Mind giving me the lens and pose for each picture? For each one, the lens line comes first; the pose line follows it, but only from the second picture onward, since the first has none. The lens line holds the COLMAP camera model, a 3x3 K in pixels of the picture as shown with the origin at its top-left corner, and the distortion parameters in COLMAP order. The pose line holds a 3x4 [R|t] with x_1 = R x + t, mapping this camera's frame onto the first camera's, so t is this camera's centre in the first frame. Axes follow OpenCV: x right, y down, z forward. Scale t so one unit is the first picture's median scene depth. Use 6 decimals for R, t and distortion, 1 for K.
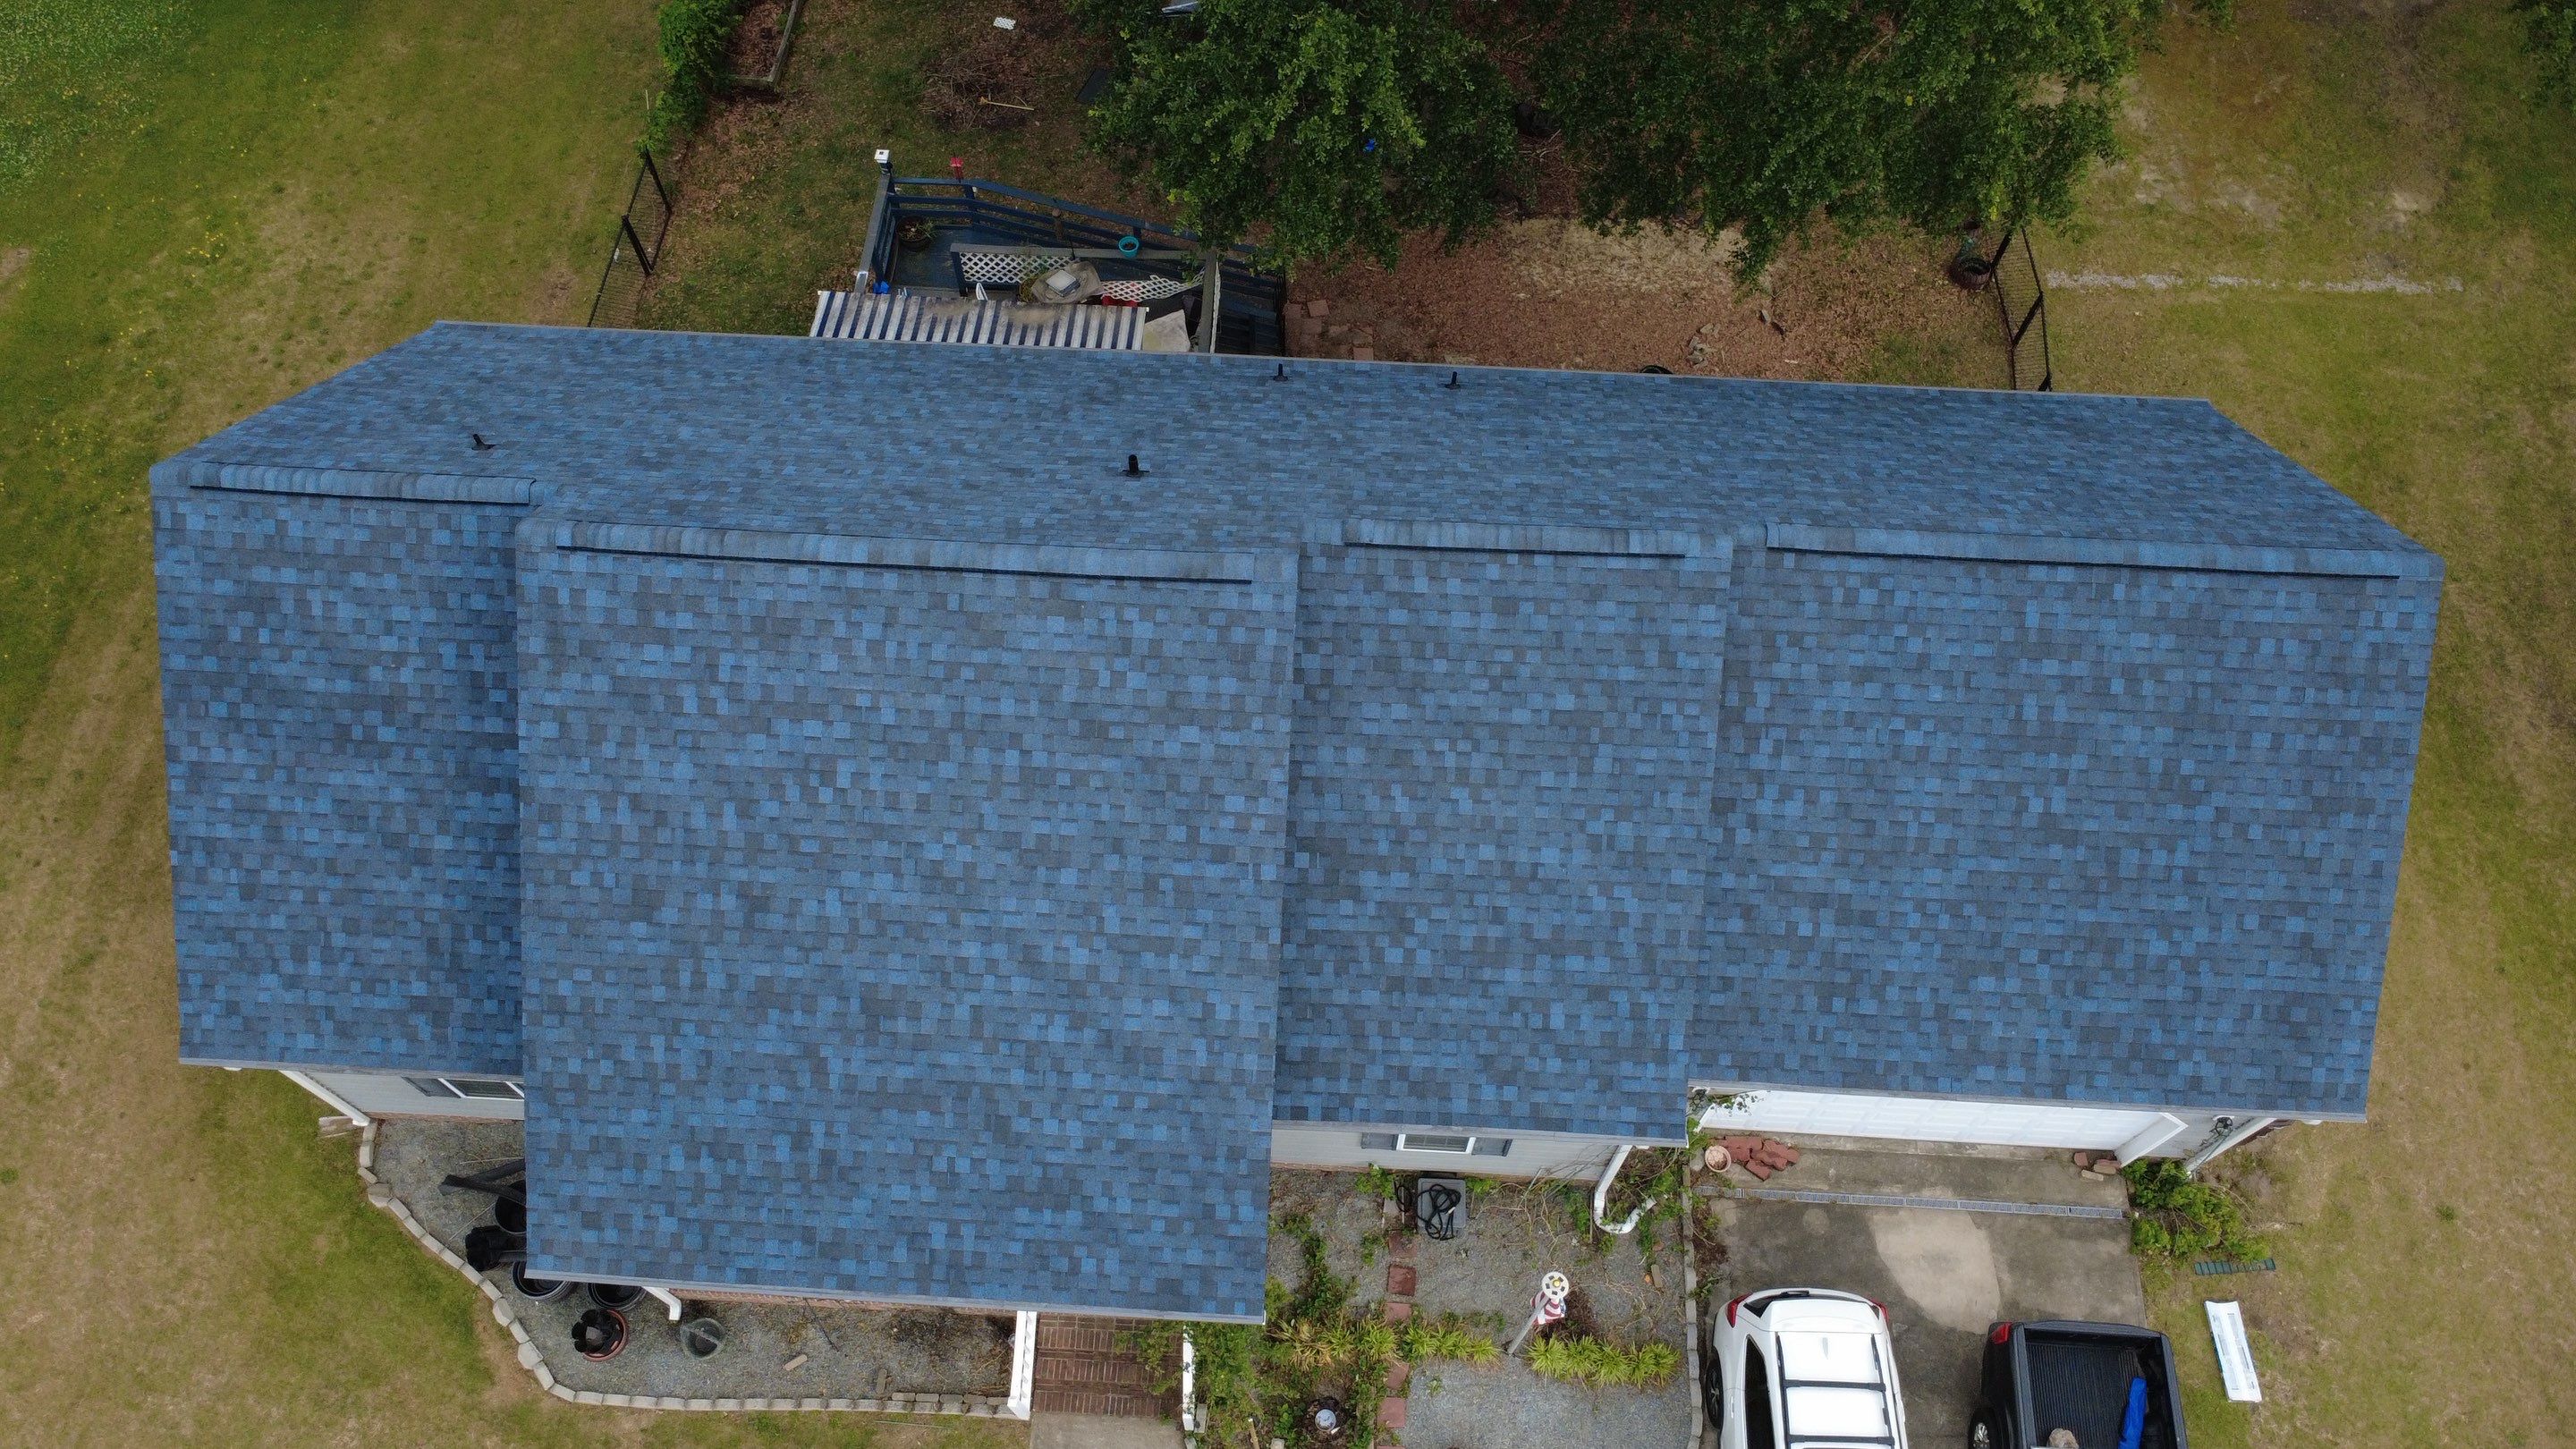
lens RADIAL K [[1860.5, 0, 1288.8], [0, 1860.5, 730.5], [0, 0, 1]] dist [-0.002800, 0.003842]
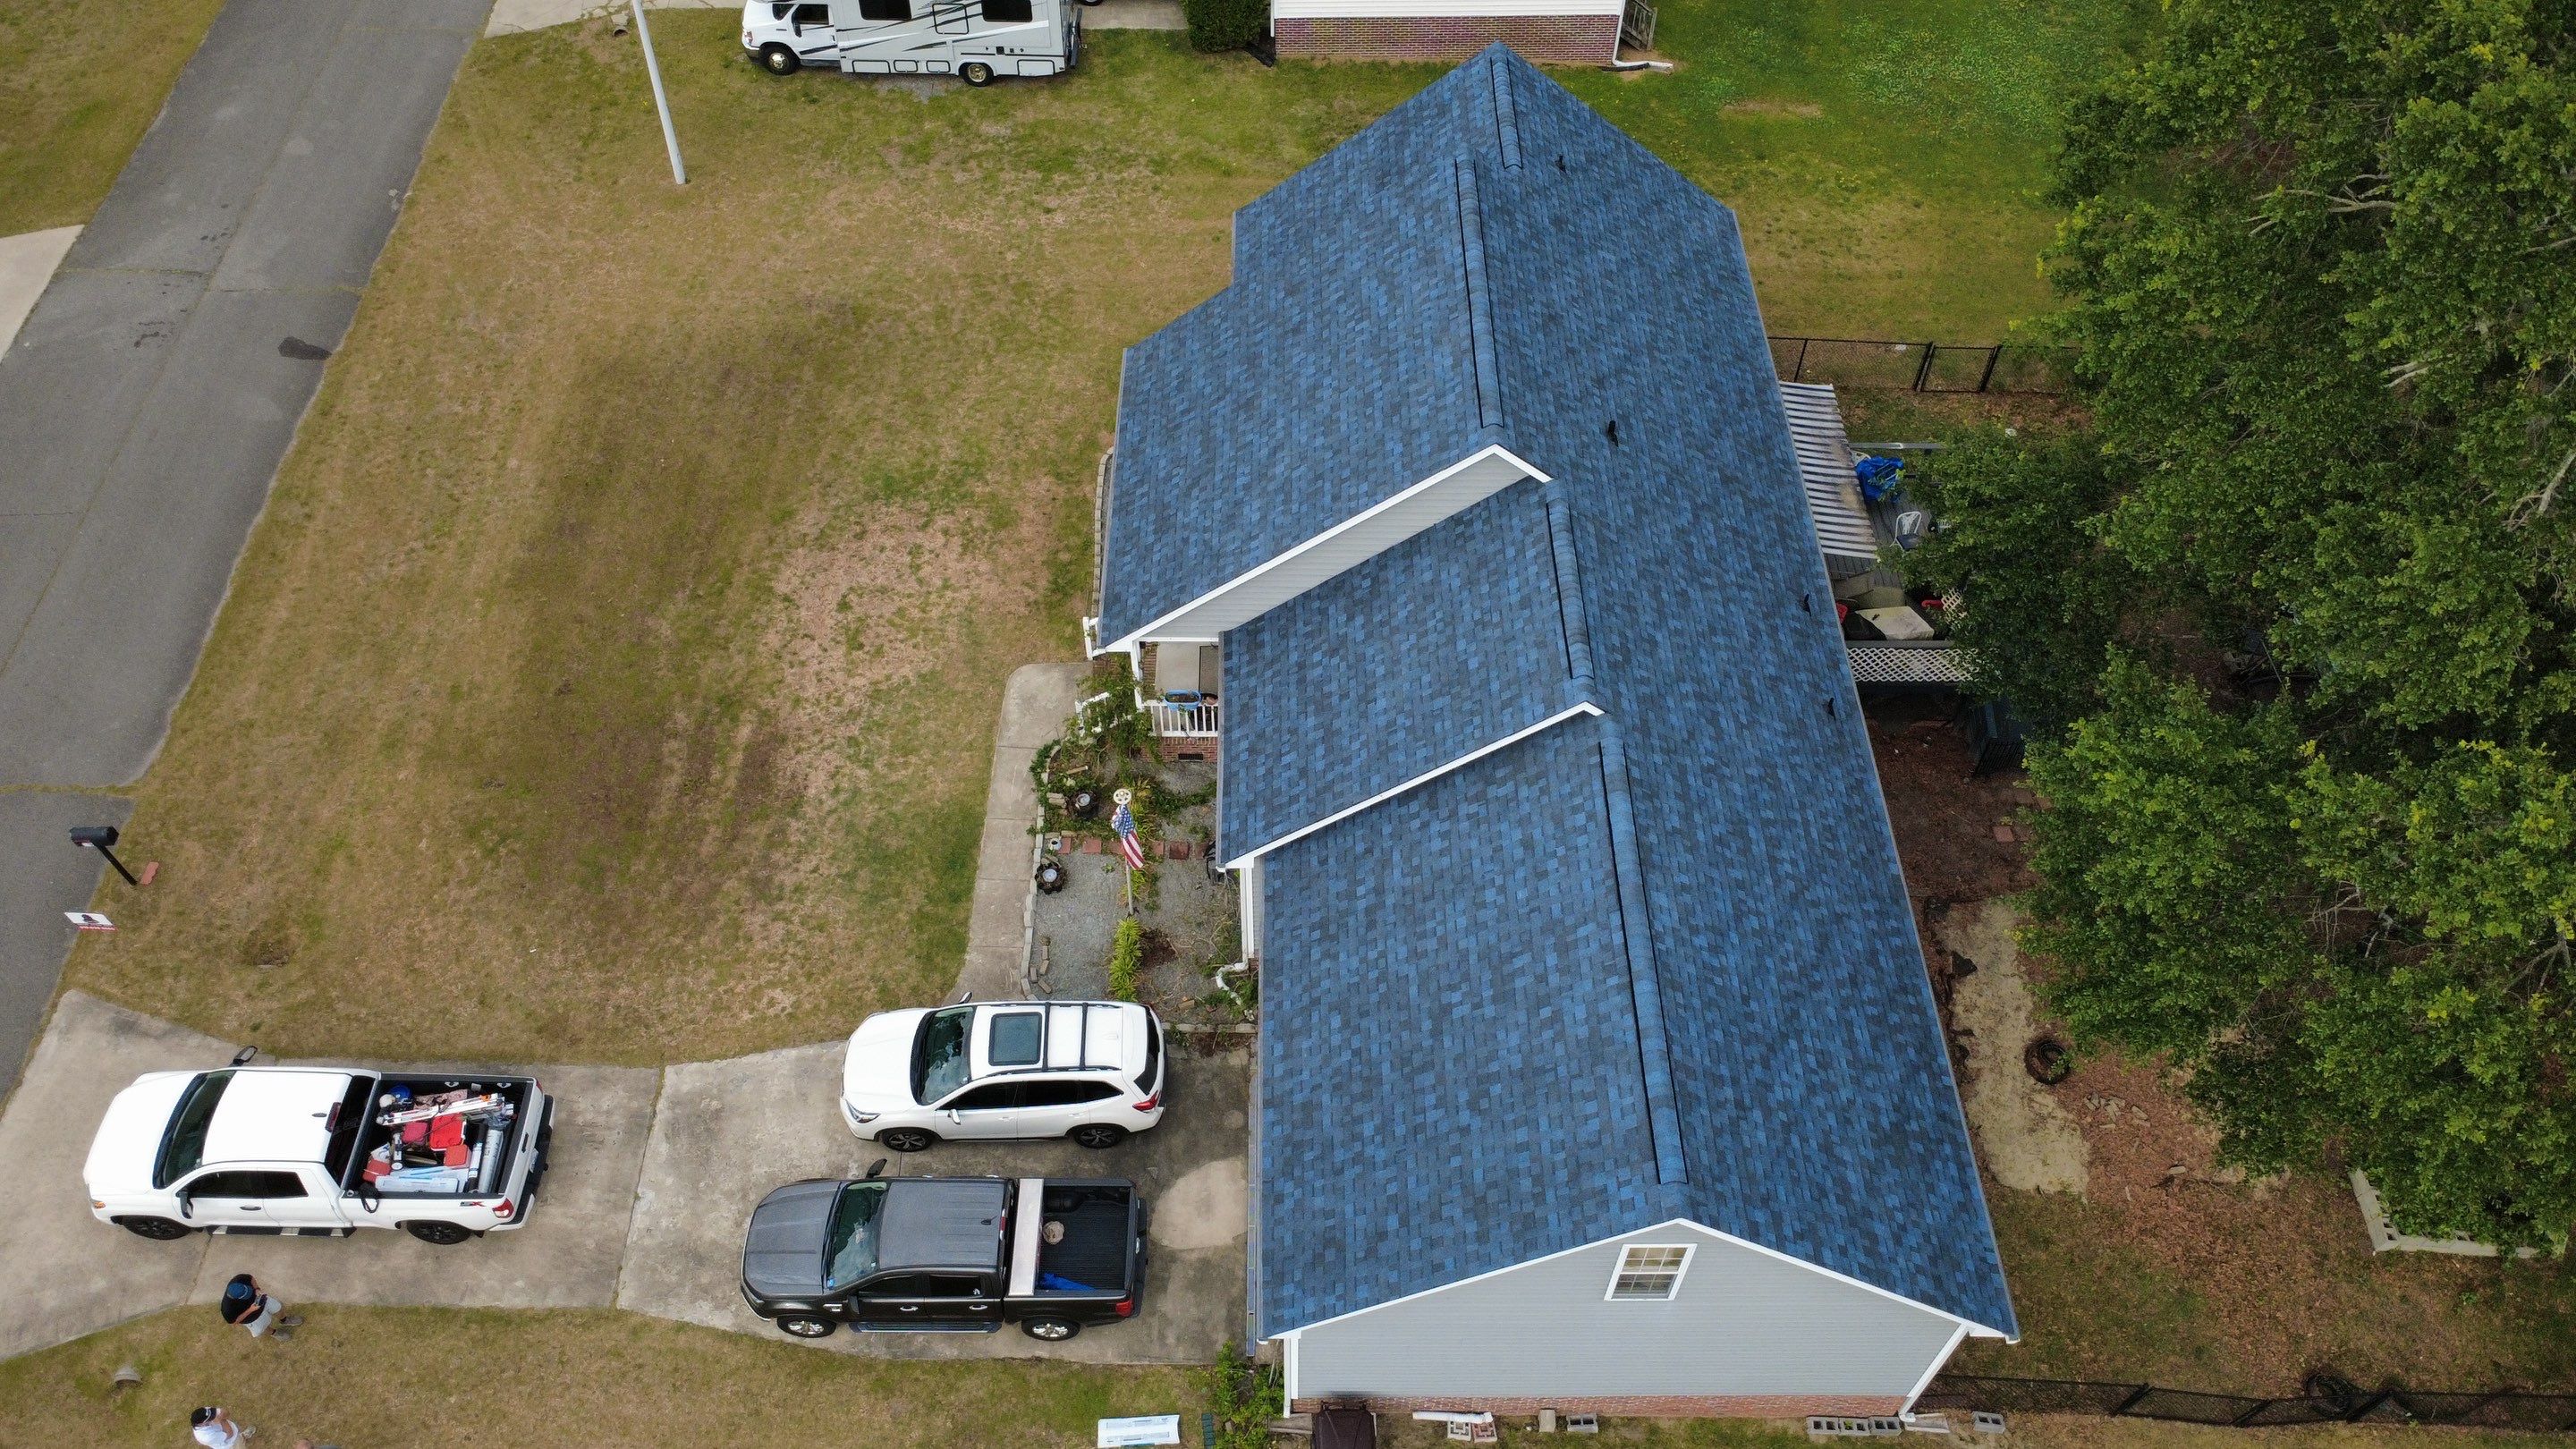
lens RADIAL K [[1854.7, 0, 1279.4], [0, 1854.7, 729.9], [0, 0, 1]] dist [-0.003171, 0.002207]
pose [[0.055764, 0.779156, -0.624345, 1.045890], [-0.880420, 0.333296, 0.337304, -0.339855], [0.470904, 0.530876, 0.704571, -0.032927]]
